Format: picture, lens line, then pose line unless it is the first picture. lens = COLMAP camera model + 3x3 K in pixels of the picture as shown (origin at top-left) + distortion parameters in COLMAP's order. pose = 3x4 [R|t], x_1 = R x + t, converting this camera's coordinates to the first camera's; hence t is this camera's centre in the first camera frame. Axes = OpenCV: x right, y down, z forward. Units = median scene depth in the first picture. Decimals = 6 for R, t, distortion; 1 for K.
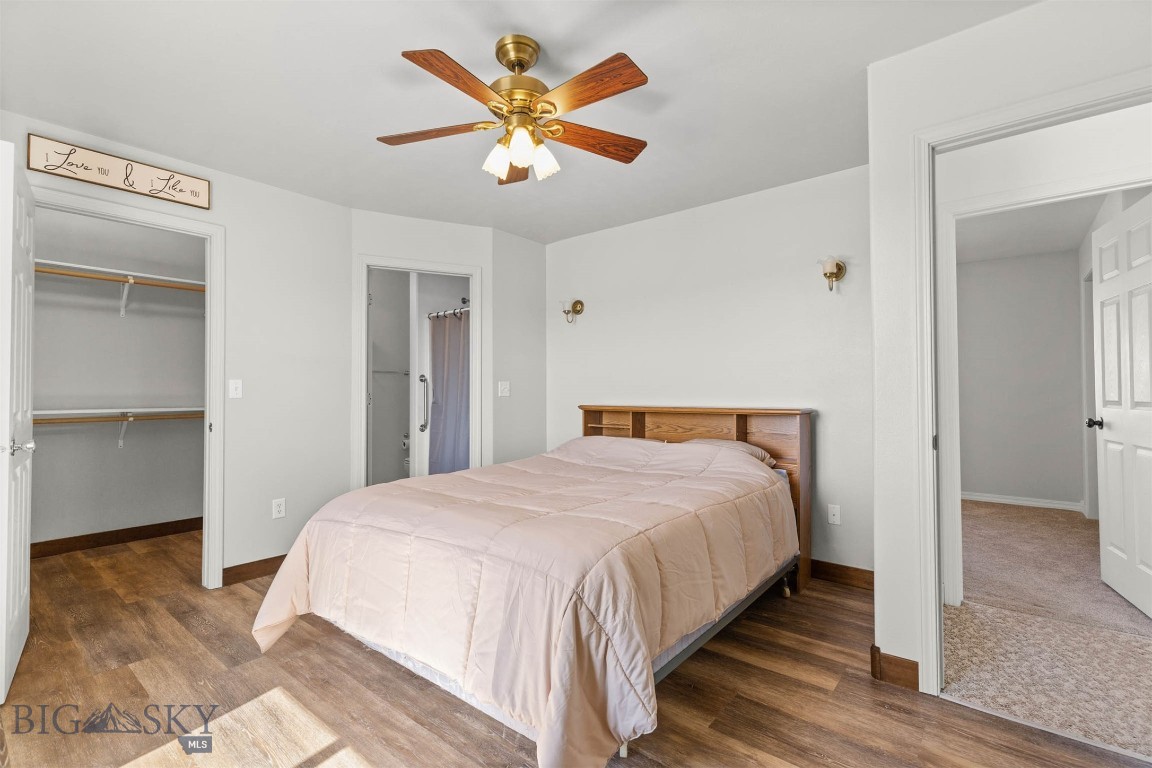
lens RADIAL K [[524.8, 0, 585.6], [0, 524.8, 384.7], [0, 0, 1]] dist [0.009798, -0.002082]
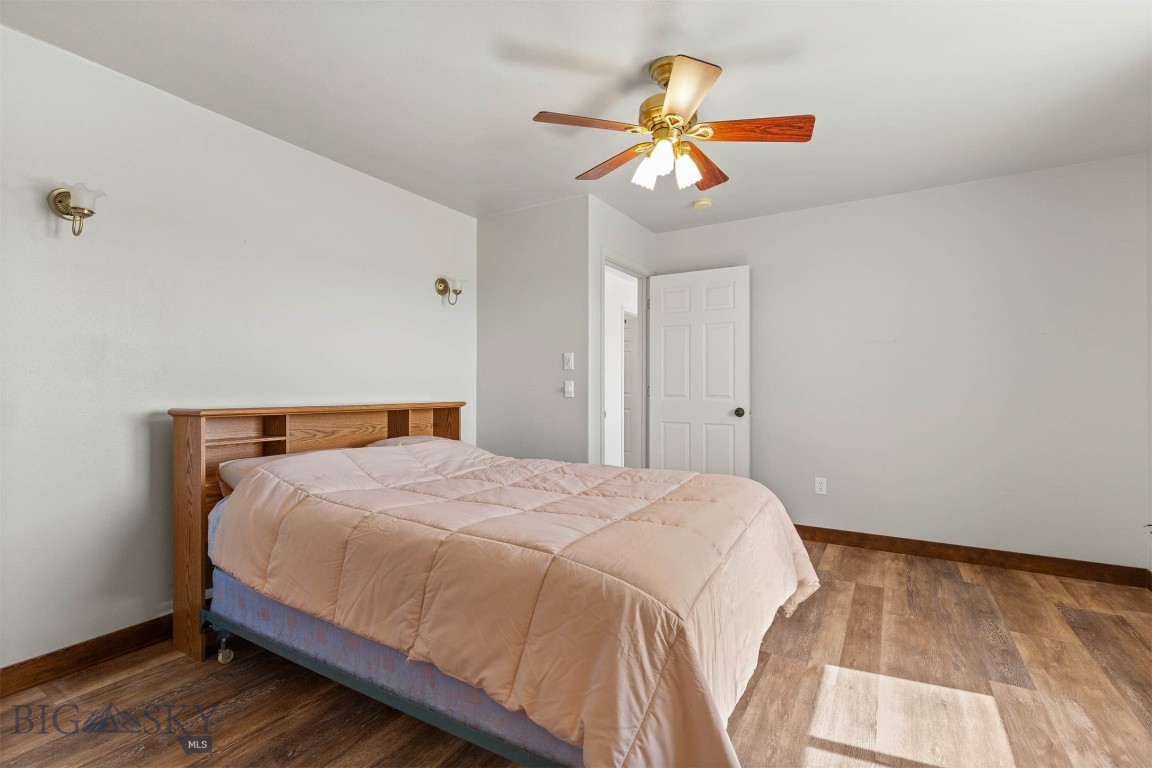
lens RADIAL K [[524.8, 0, 584.9], [0, 524.8, 385.6], [0, 0, 1]] dist [0.009798, -0.002082]
pose [[-0.148058, 0.010173, 0.988926, -0.726475], [-0.010376, 0.999876, -0.011839, 0.021430], [-0.988924, -0.012014, -0.147935, 0.829612]]
